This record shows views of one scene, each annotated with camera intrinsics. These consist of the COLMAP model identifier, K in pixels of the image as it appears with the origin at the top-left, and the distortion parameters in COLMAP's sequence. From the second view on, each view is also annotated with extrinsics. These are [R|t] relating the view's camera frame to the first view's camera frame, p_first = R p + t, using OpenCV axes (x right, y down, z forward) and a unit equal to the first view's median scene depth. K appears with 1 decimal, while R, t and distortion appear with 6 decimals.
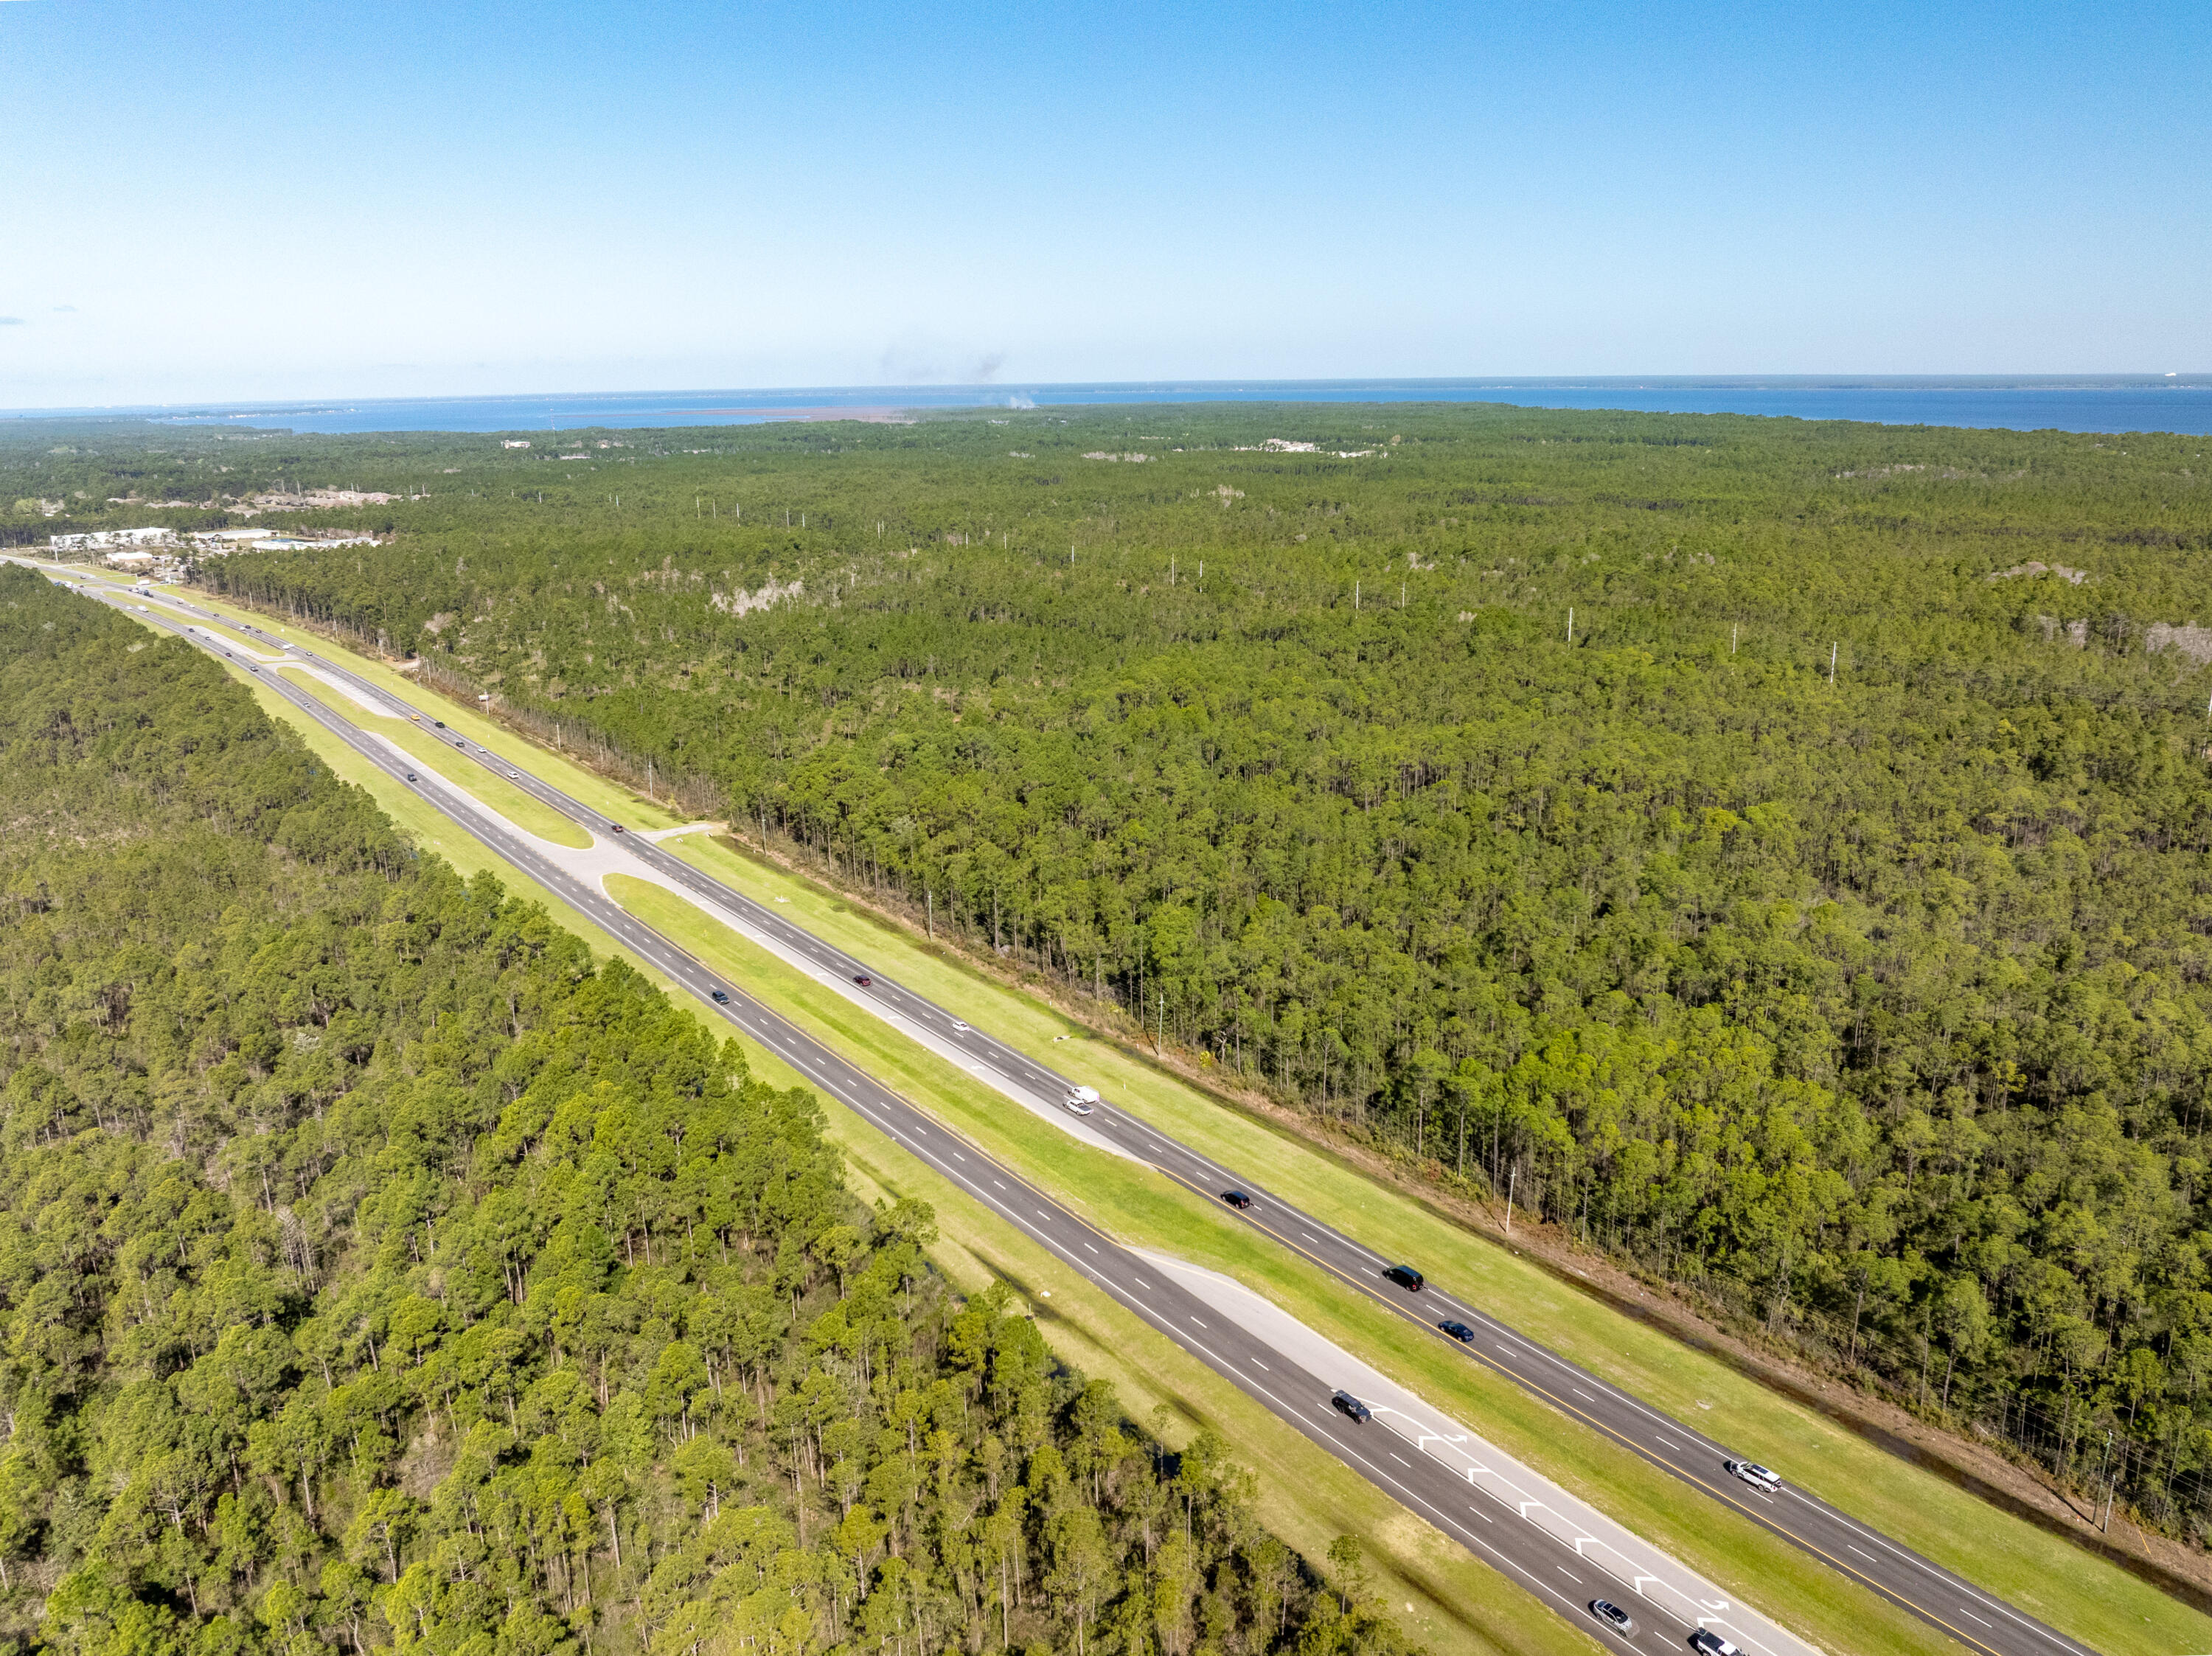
lens RADIAL K [[1593.1, 0, 1103.6], [0, 1593.1, 839.1], [0, 0, 1]] dist [-0.038182, 0.007249]
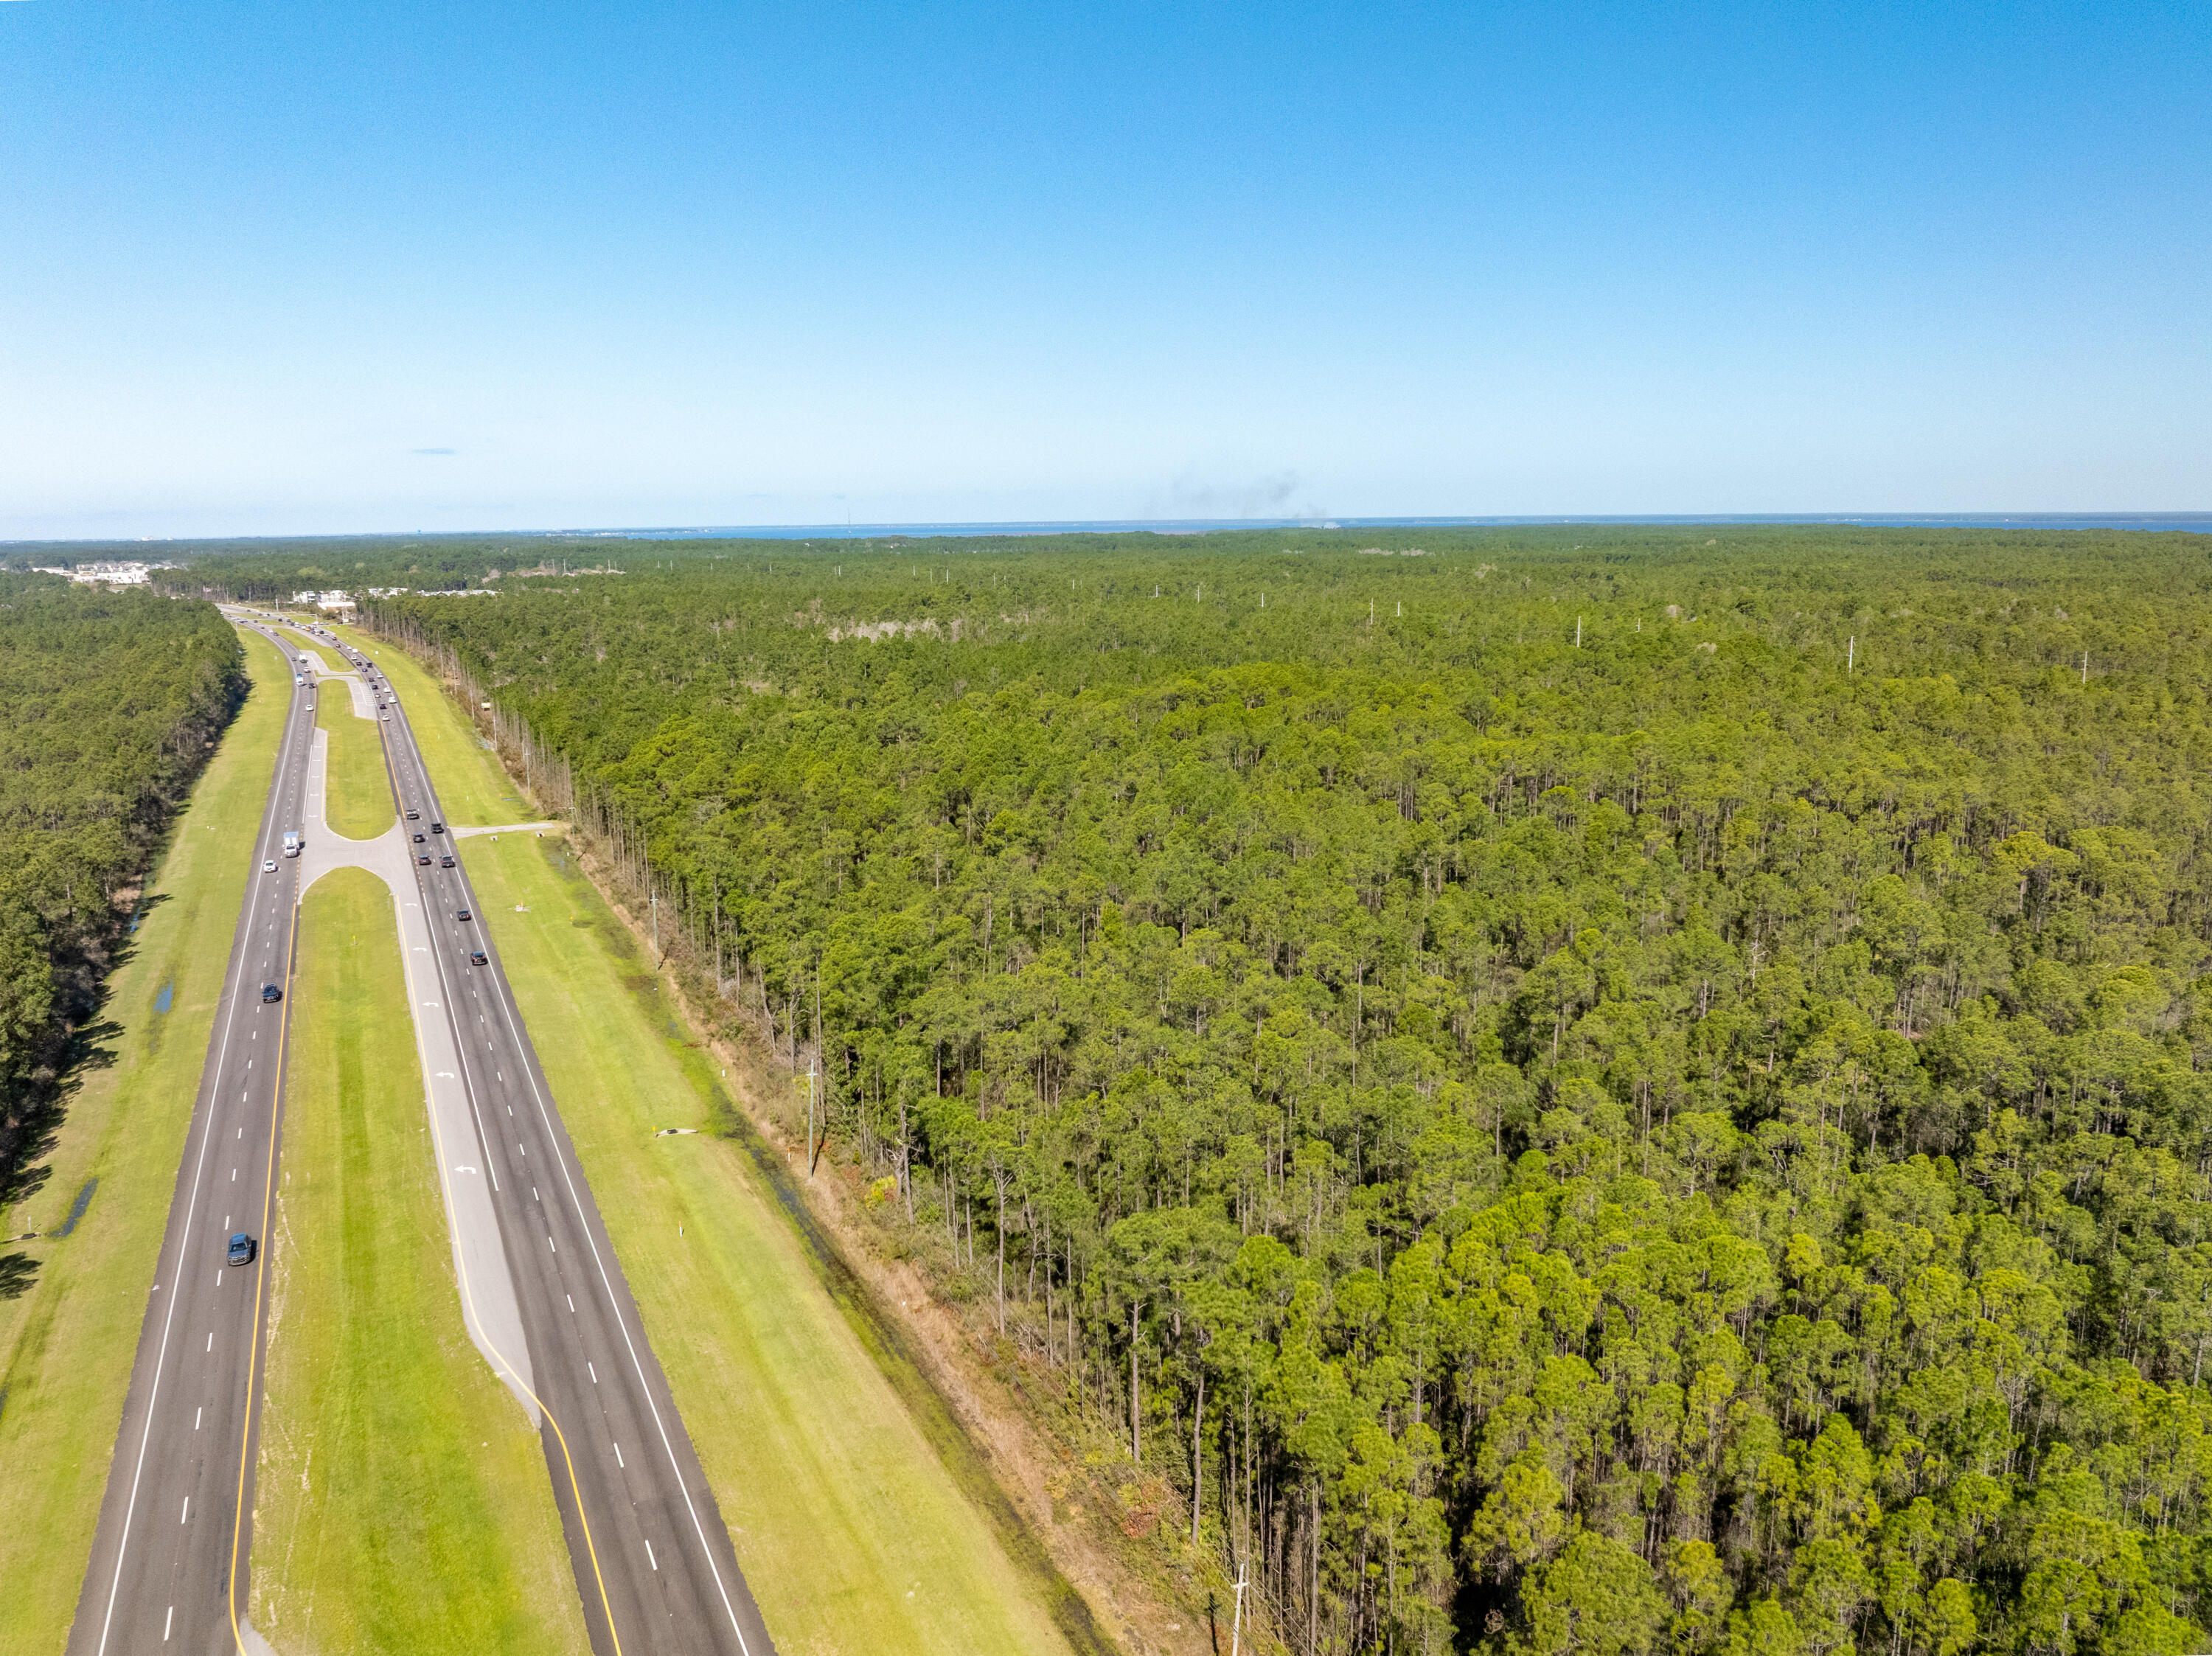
lens RADIAL K [[1593.1, 0, 1114.2], [0, 1593.1, 825.1], [0, 0, 1]] dist [-0.038182, 0.007249]
pose [[0.981152, 0.040733, -0.188894, 0.133061], [-0.057489, 0.994798, -0.084092, 0.034647], [0.184486, 0.093367, 0.978390, 0.292349]]
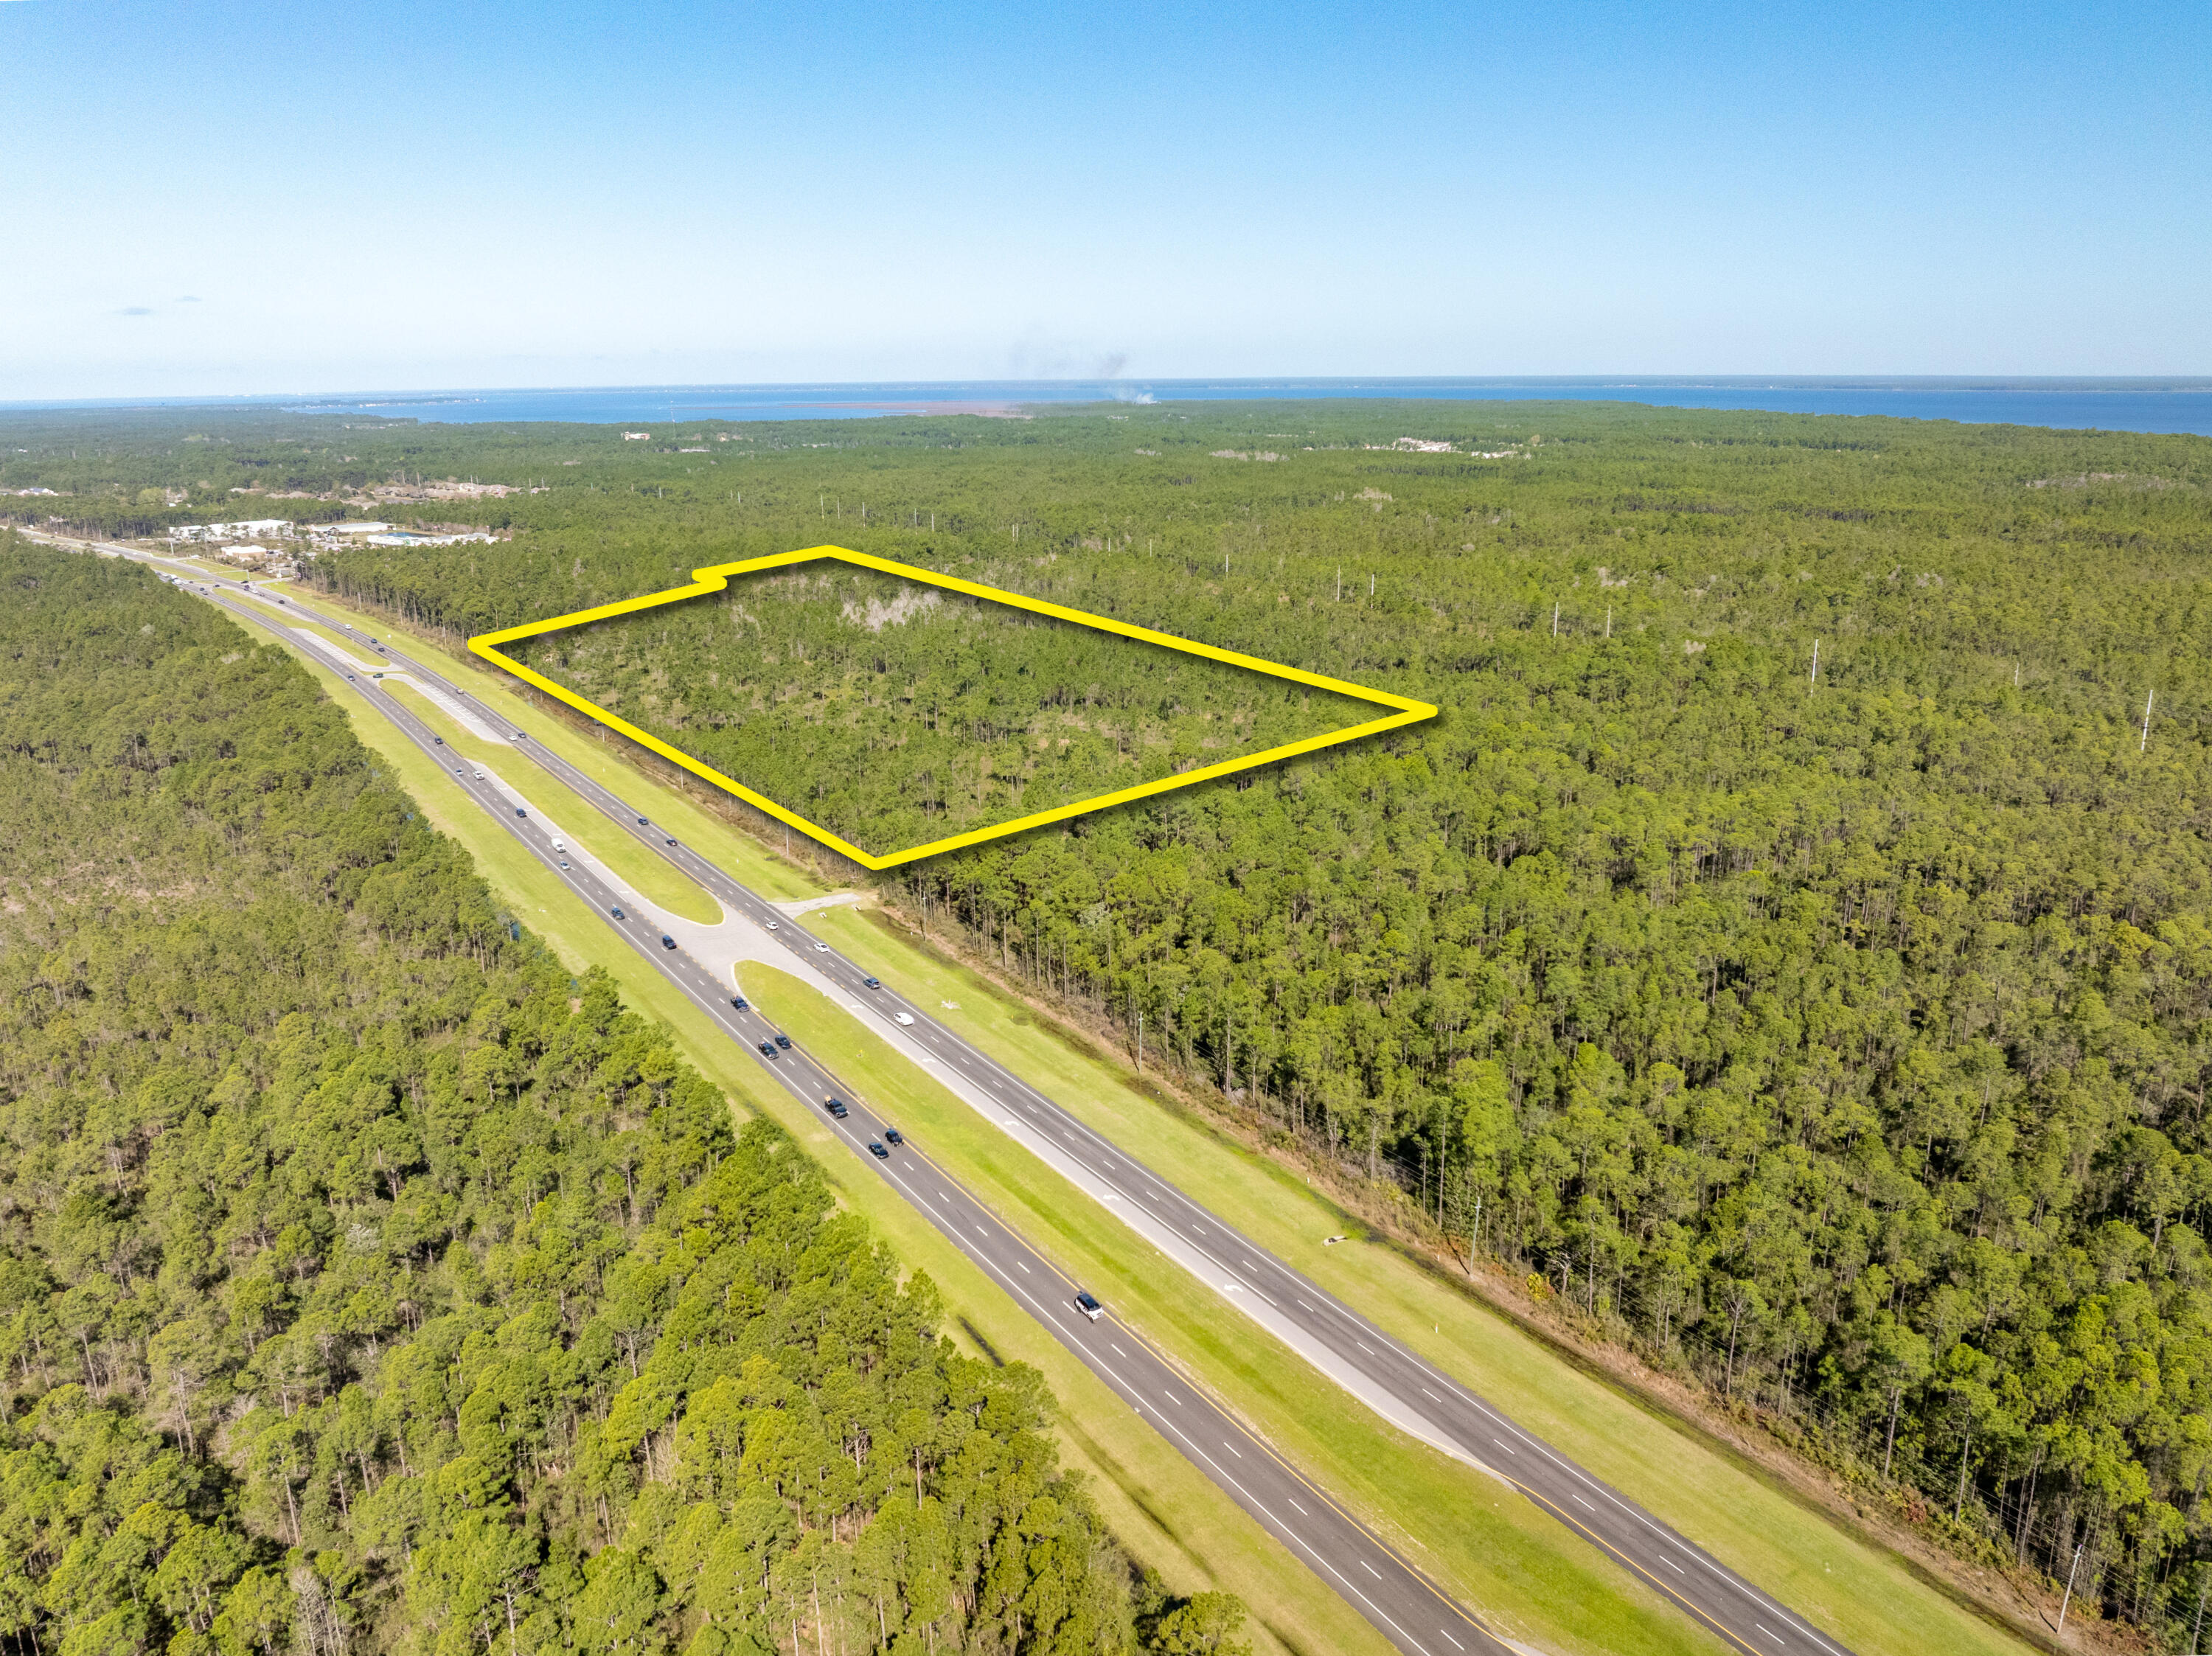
lens RADIAL K [[1593.1, 0, 1108.4], [0, 1593.1, 831.8], [0, 0, 1]] dist [-0.038182, 0.007249]
pose [[0.997949, 0.022663, -0.059866, -0.056436], [-0.022751, 0.999741, -0.000788, -0.040676], [0.059833, 0.002148, 0.998206, 0.140592]]
